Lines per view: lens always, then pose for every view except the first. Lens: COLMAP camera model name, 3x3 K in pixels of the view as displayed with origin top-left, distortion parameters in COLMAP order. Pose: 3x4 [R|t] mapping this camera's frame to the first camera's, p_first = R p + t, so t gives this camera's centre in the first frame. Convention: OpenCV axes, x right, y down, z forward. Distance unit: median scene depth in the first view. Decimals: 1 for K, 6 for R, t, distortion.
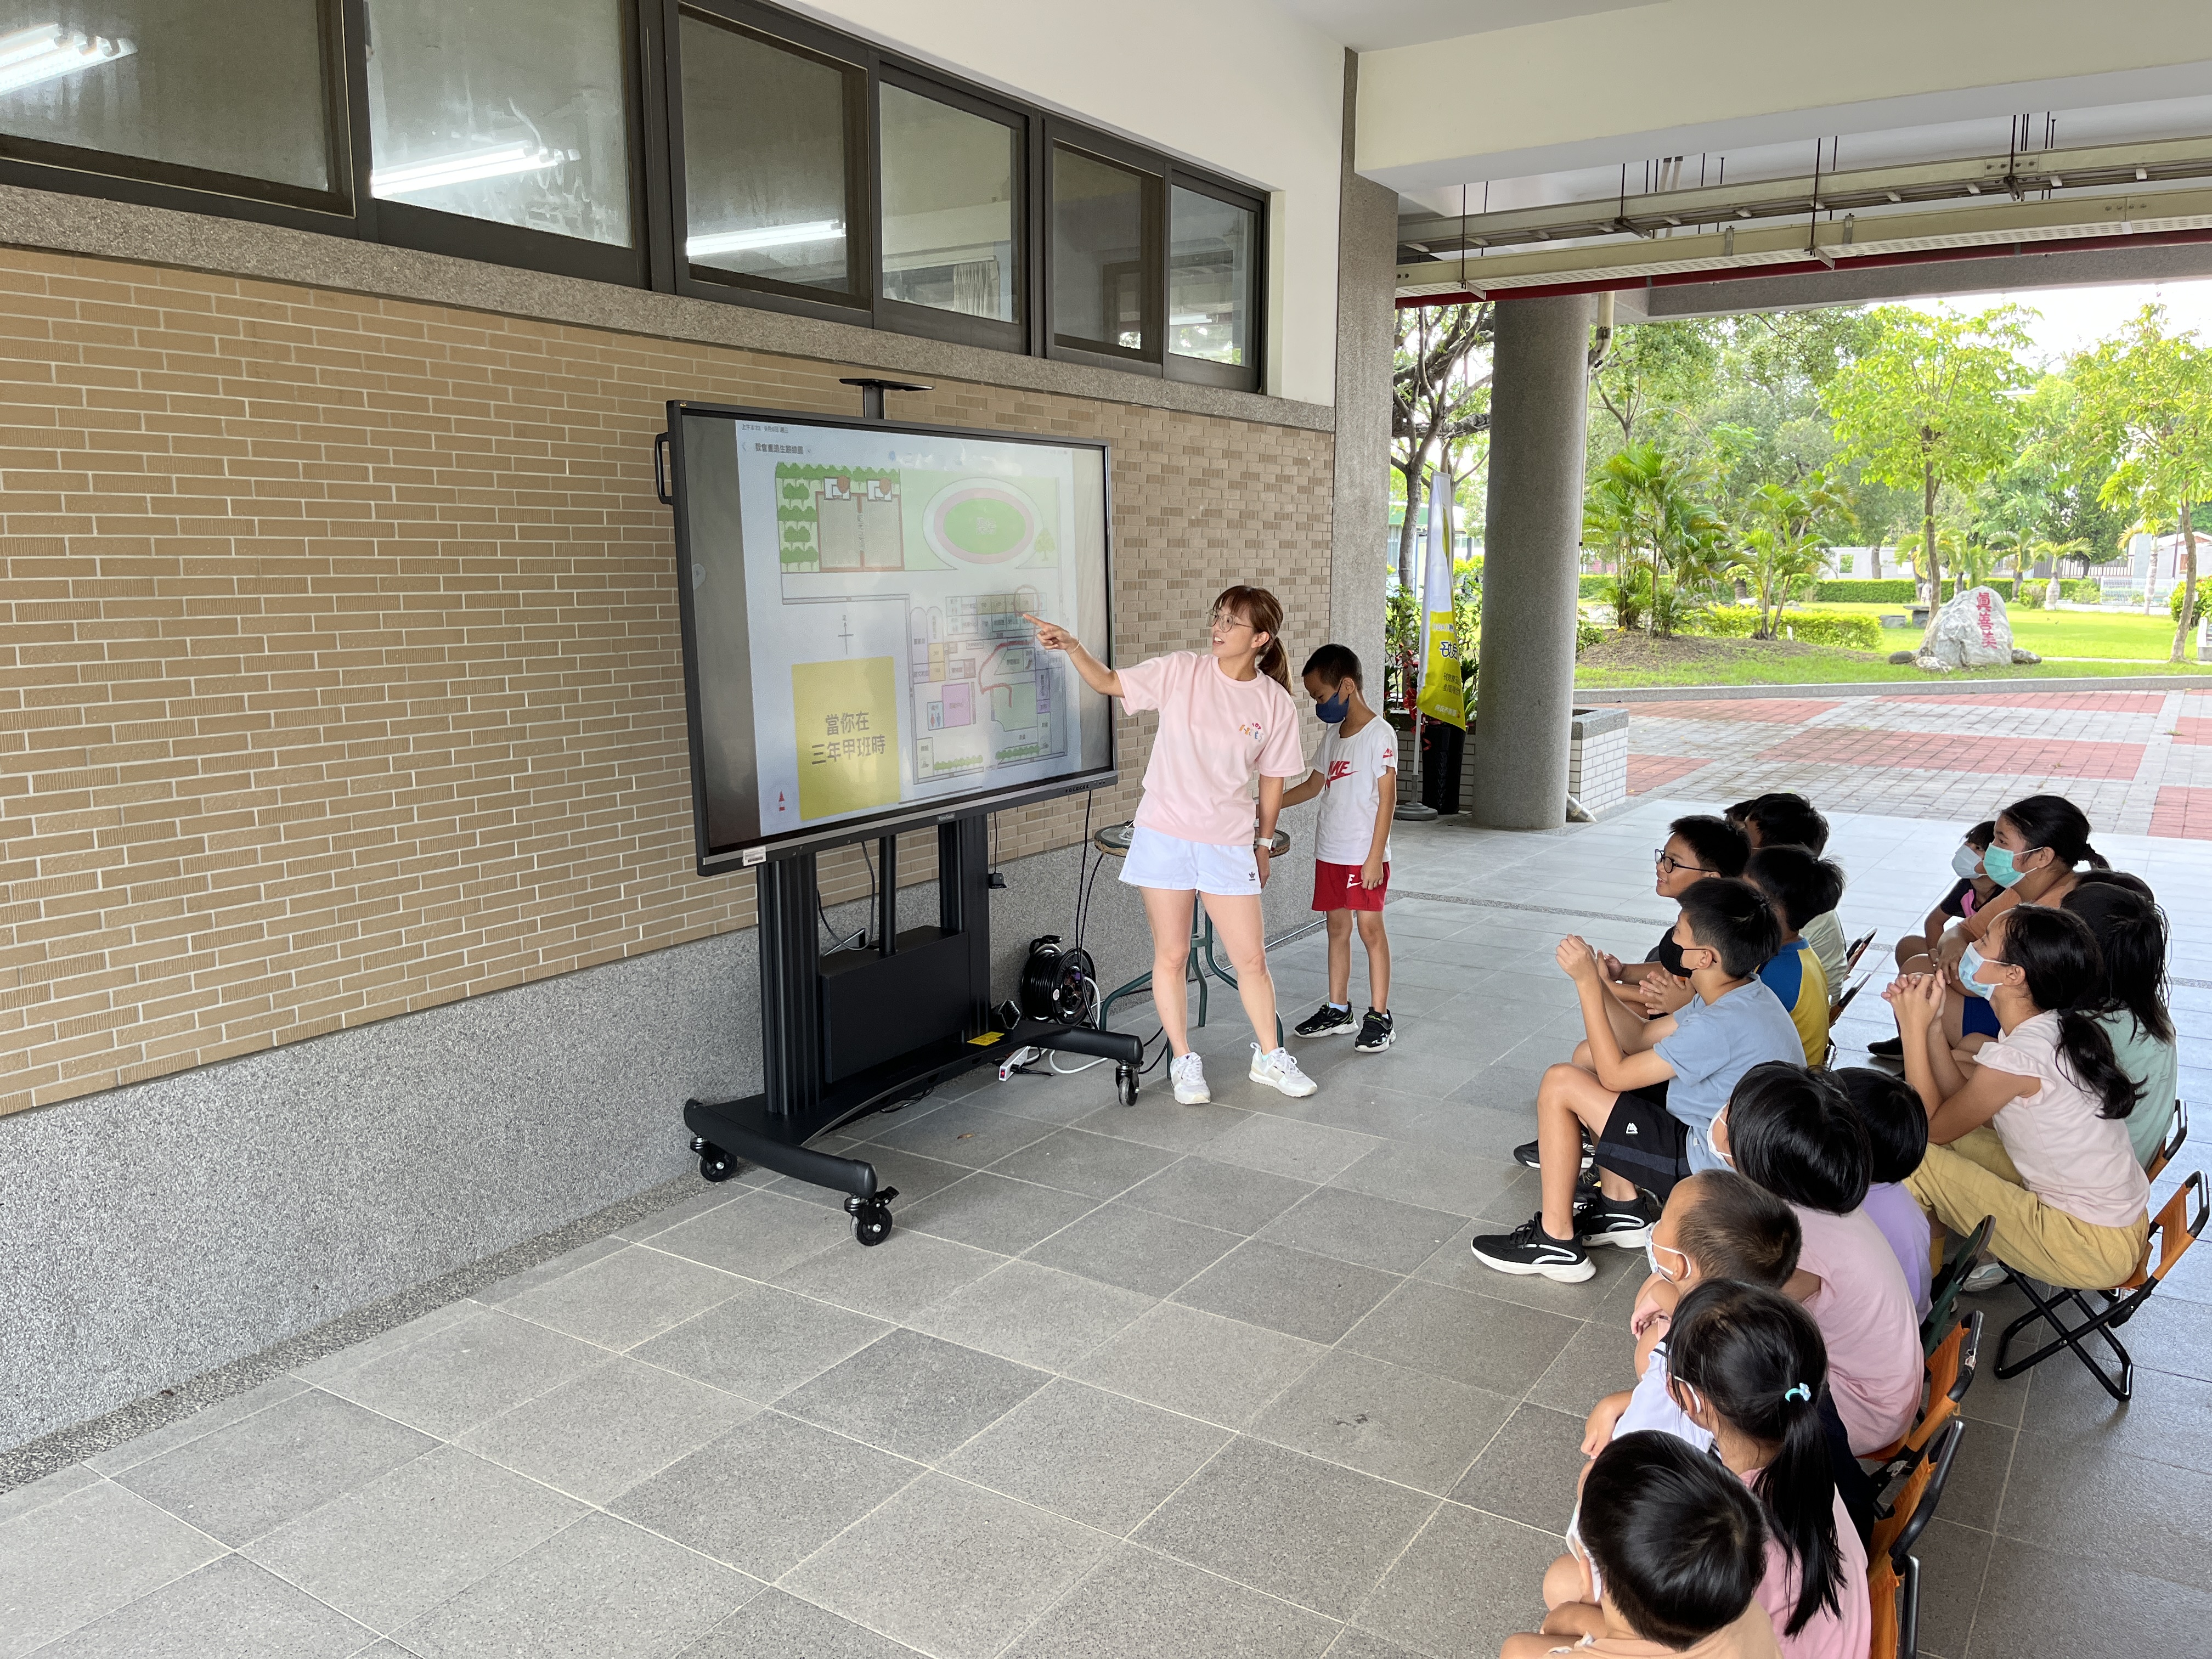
lens RADIAL K [[1673.8, 0, 1122.8], [0, 1673.8, 827.2], [0, 0, 1]] dist [0.065528, -0.085154]
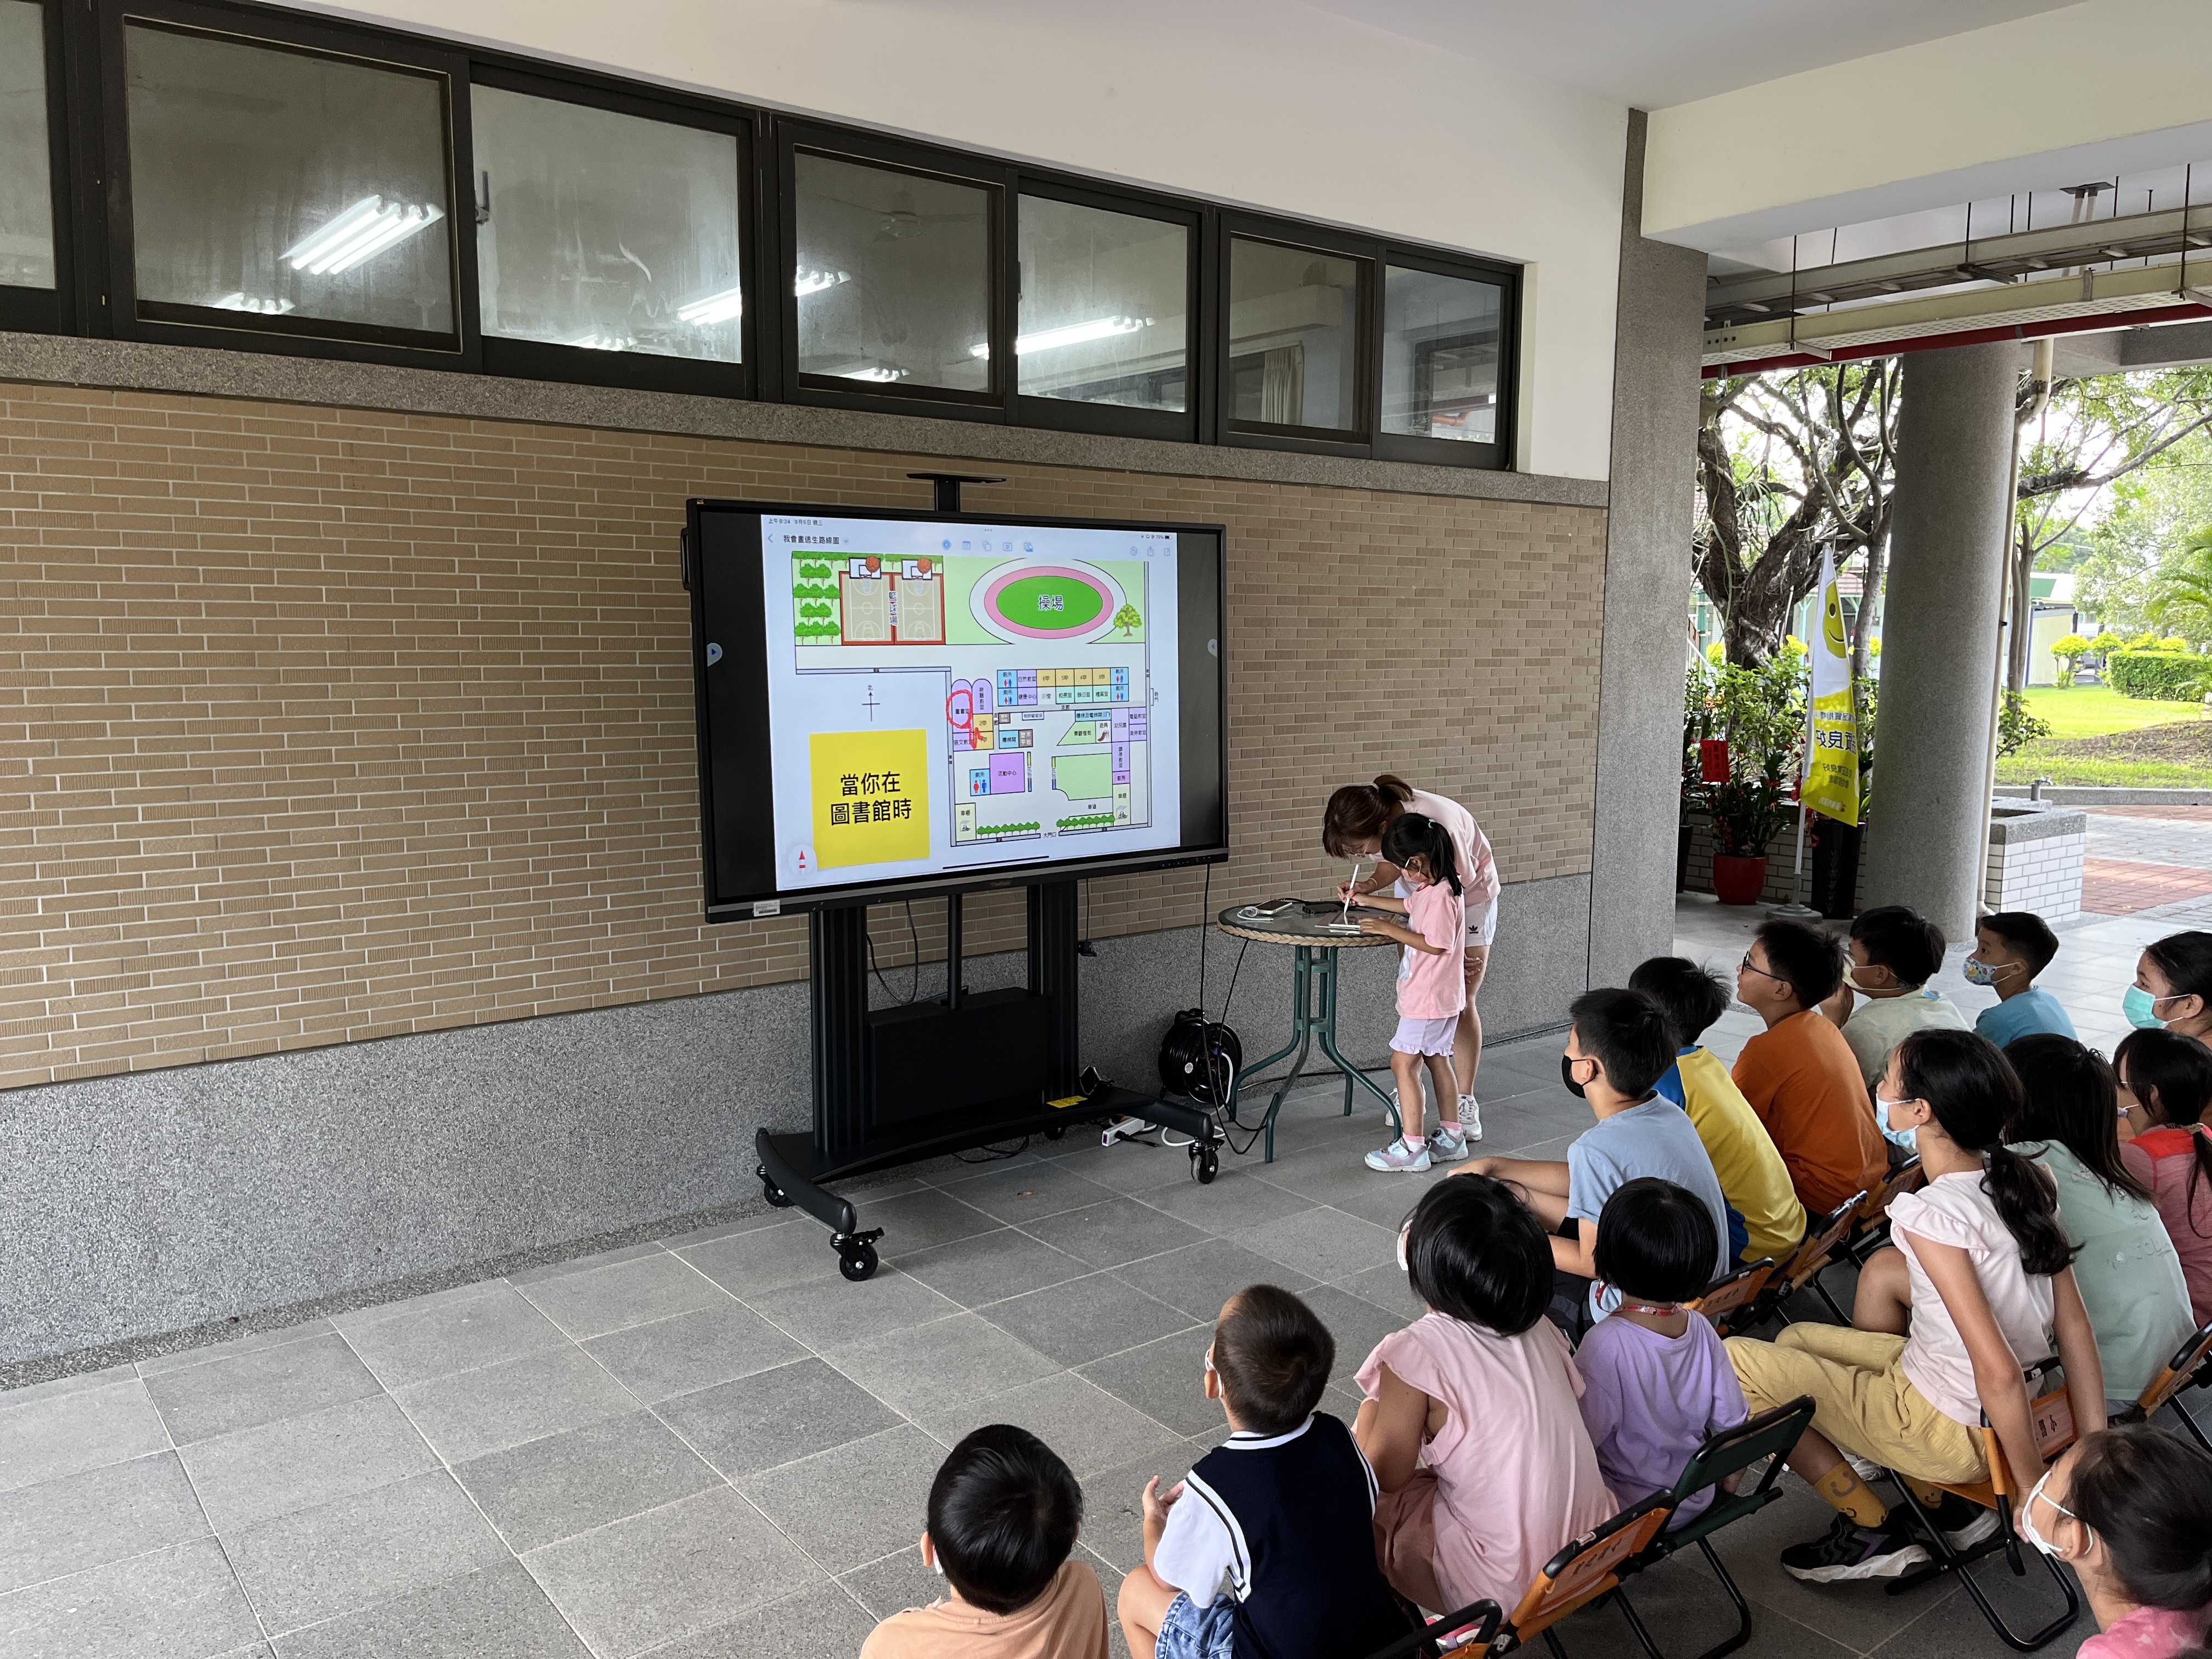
lens RADIAL K [[1673.8, 0, 1125.3], [0, 1673.8, 839.4], [0, 0, 1]] dist [0.065528, -0.085154]
pose [[0.943839, 0.047013, -0.327045, 0.358302], [-0.058684, 0.997940, -0.025906, -0.013029], [0.325153, 0.043643, 0.944654, 0.038360]]
